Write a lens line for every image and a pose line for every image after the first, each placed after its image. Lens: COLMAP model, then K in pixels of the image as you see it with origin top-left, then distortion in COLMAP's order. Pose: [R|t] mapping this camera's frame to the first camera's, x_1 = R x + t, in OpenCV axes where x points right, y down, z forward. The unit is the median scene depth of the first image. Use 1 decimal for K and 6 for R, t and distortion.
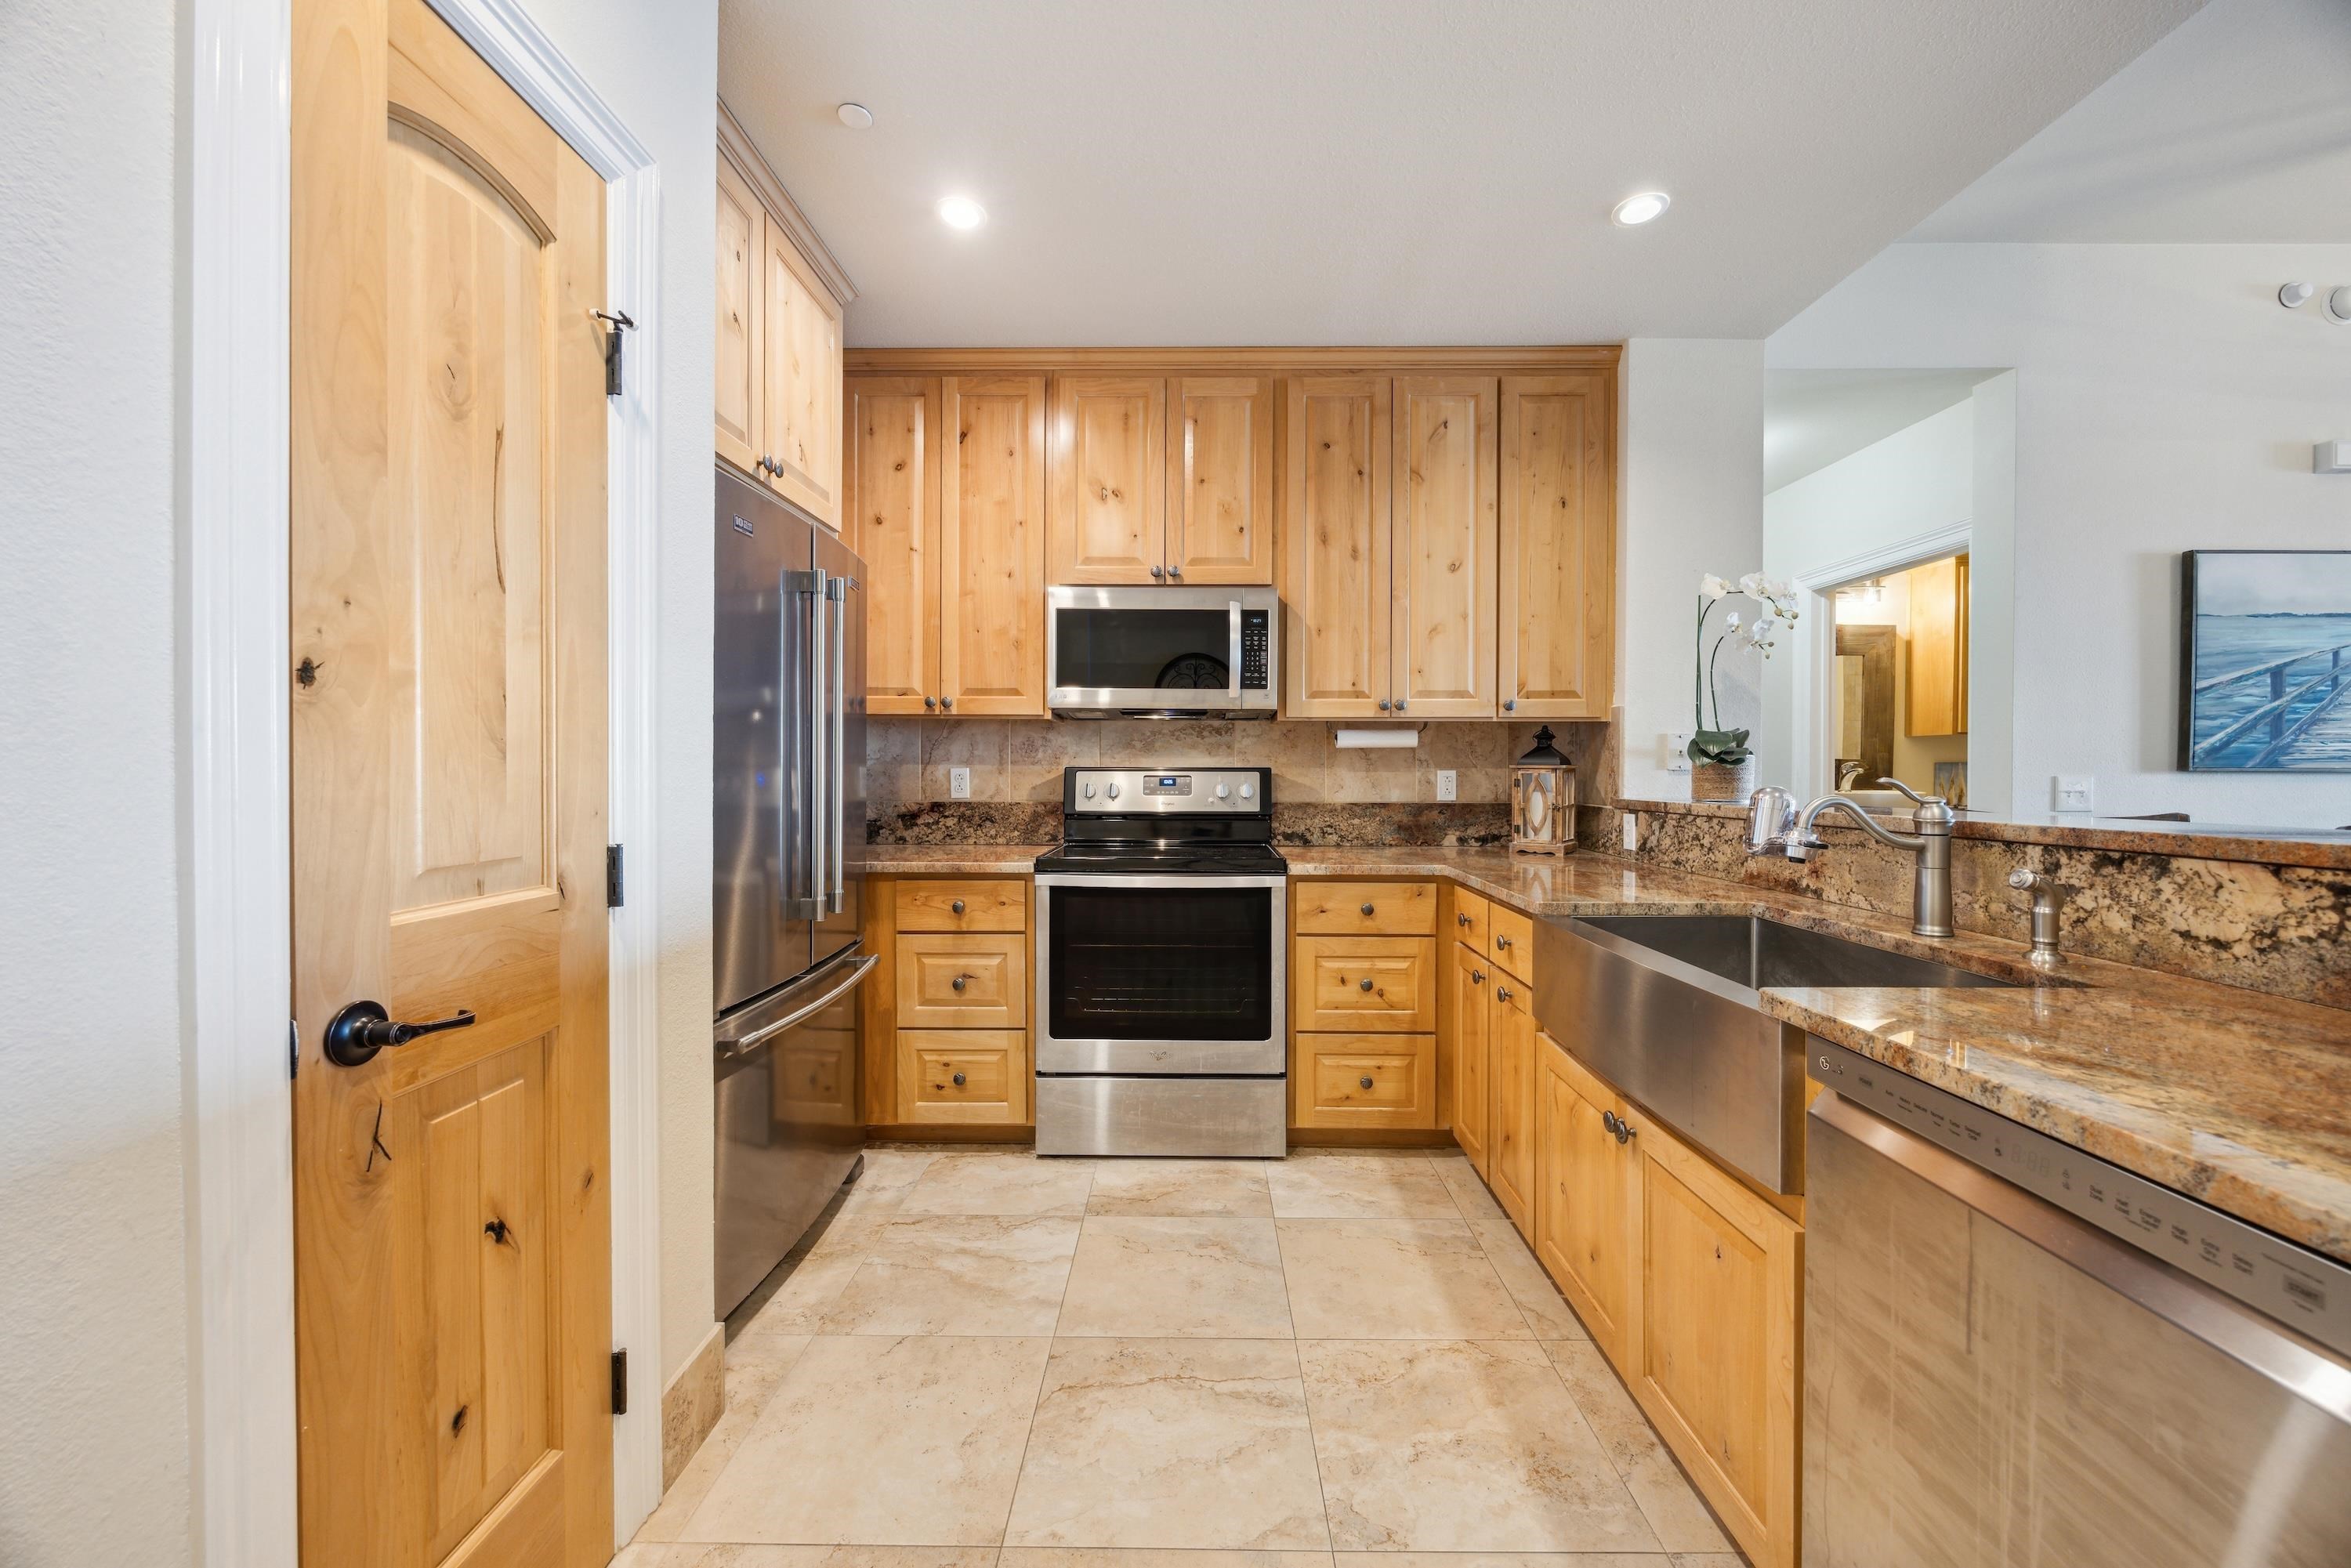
lens RADIAL K [[898.2, 0, 1174.1], [0, 898.2, 772.6], [0, 0, 1]] dist [0.000861, 0.000077]
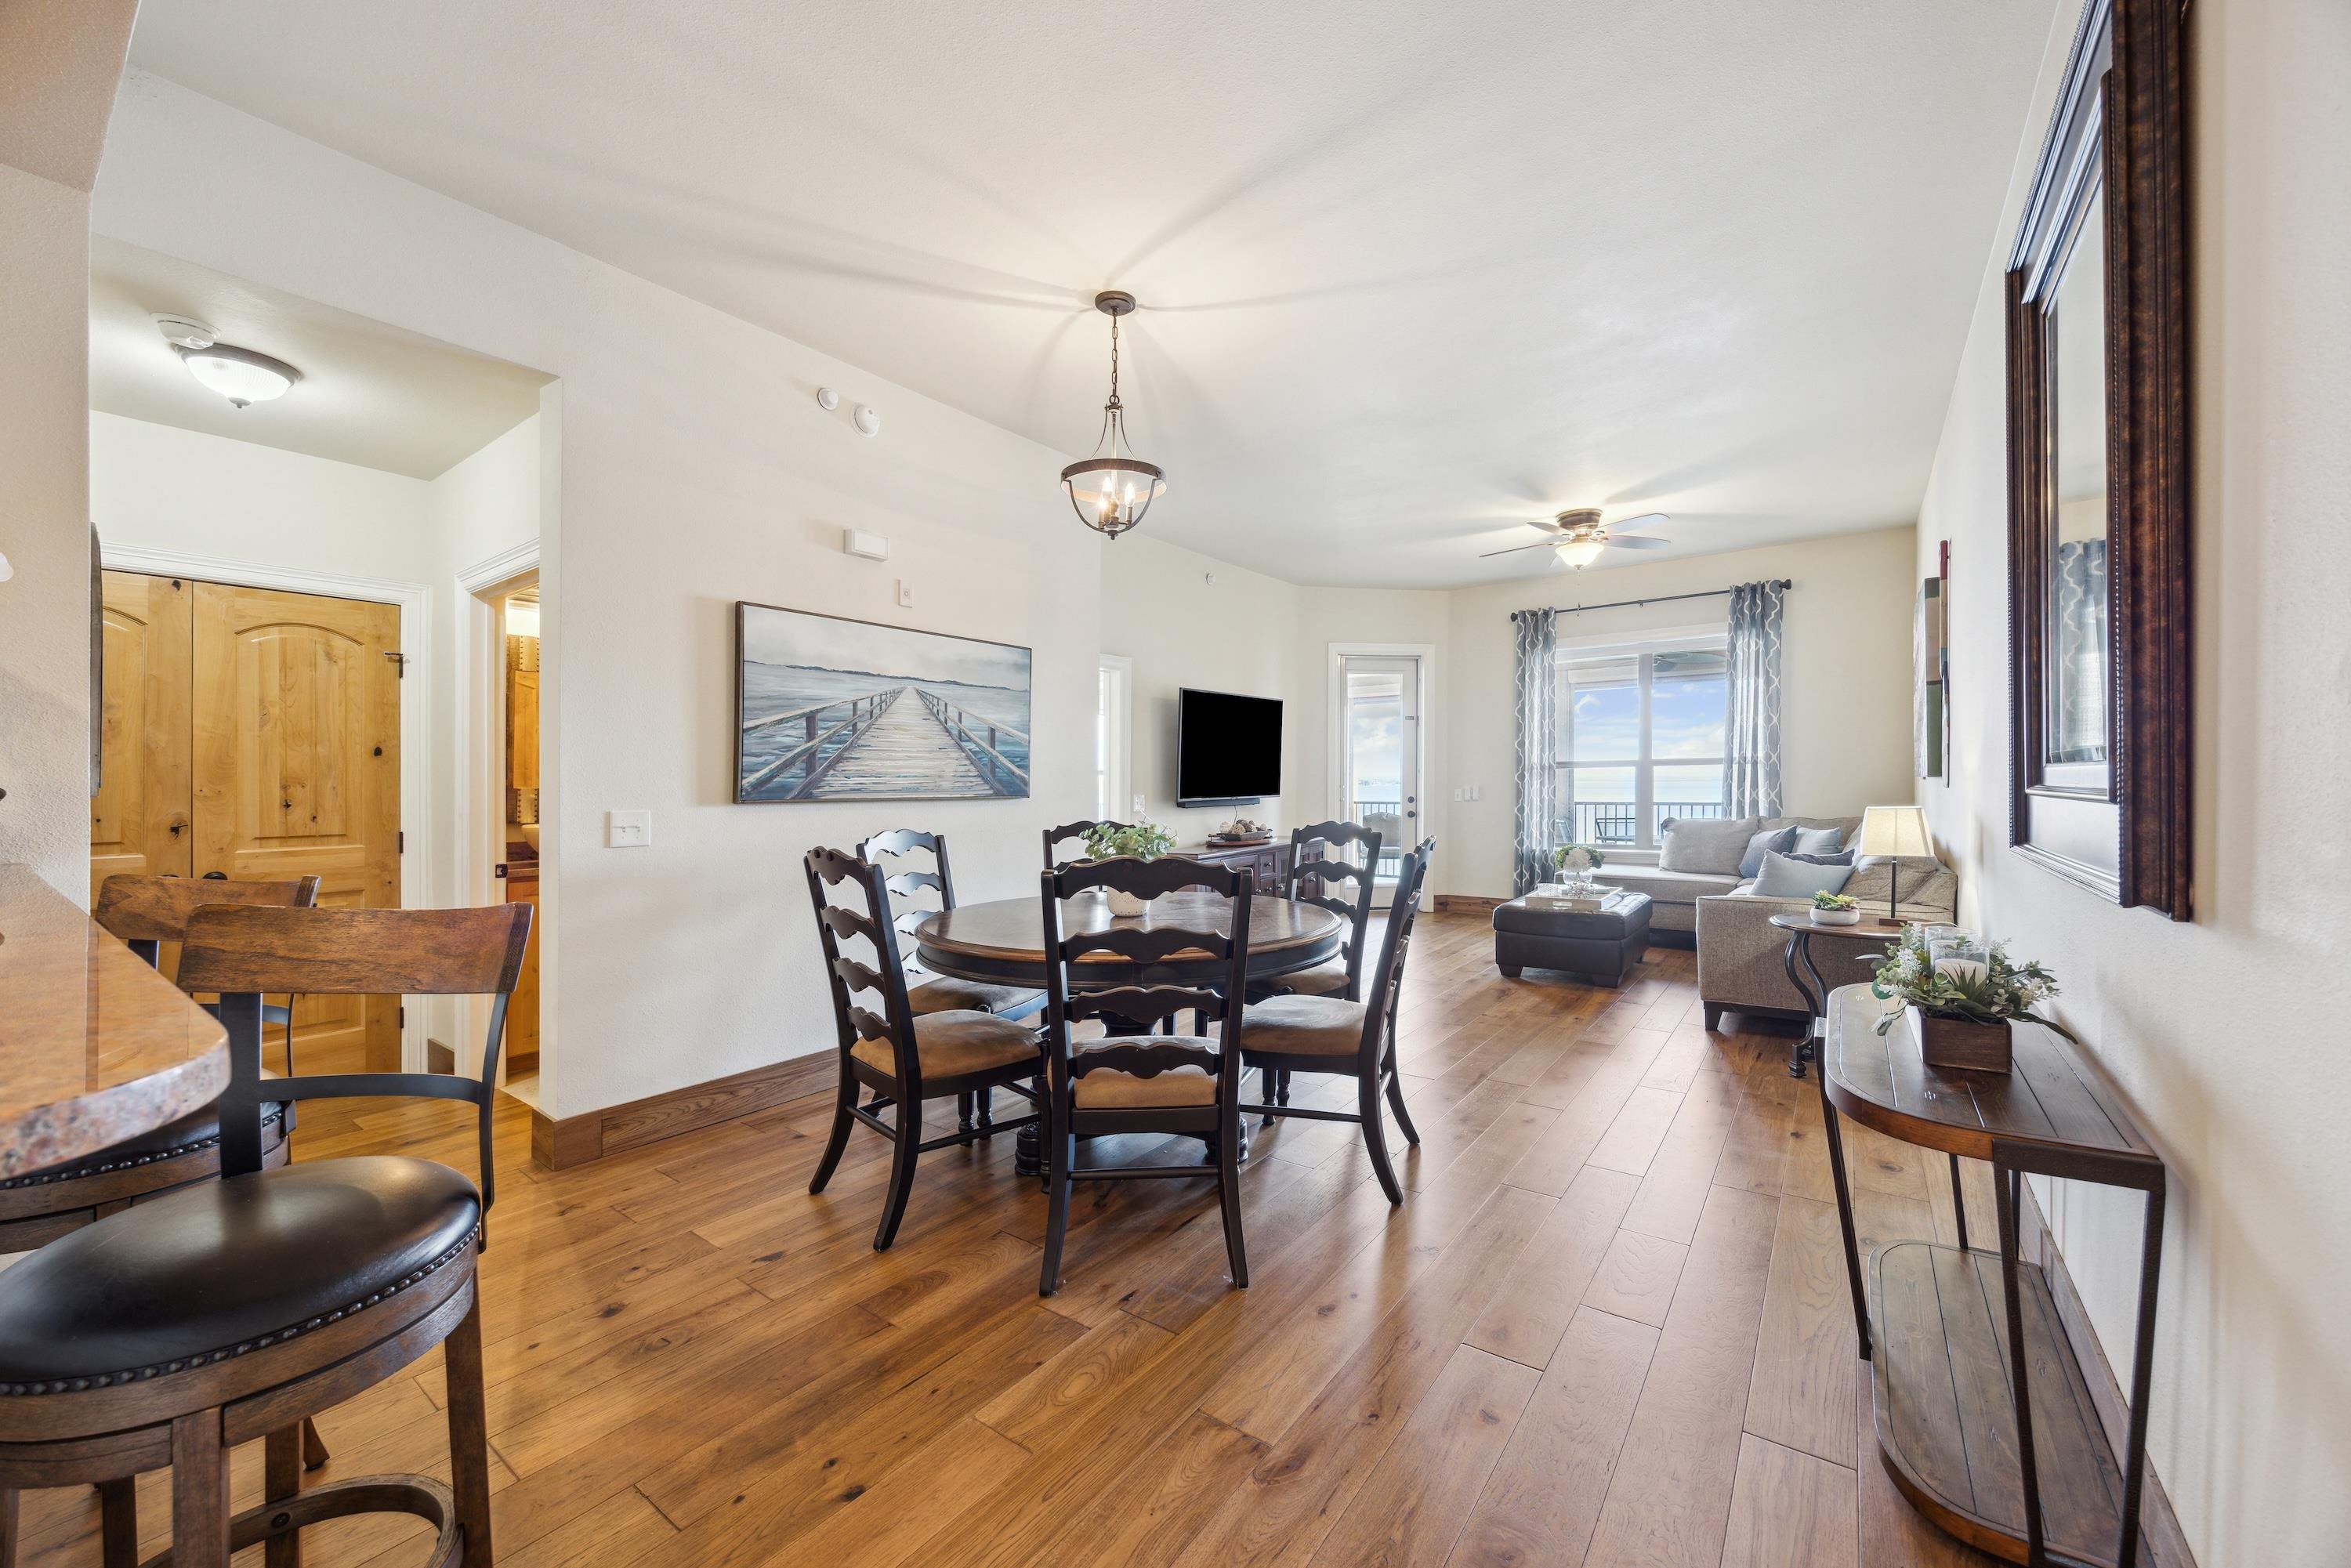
lens RADIAL K [[922.6, 0, 1180.1], [0, 922.6, 809.6], [0, 0, 1]] dist [-0.000620, -0.000088]
pose [[0.577275, -0.029013, 0.816034, 0.521196], [0.013934, 0.999573, 0.025681, -0.015353], [-0.816431, -0.003454, 0.577433, -0.084827]]
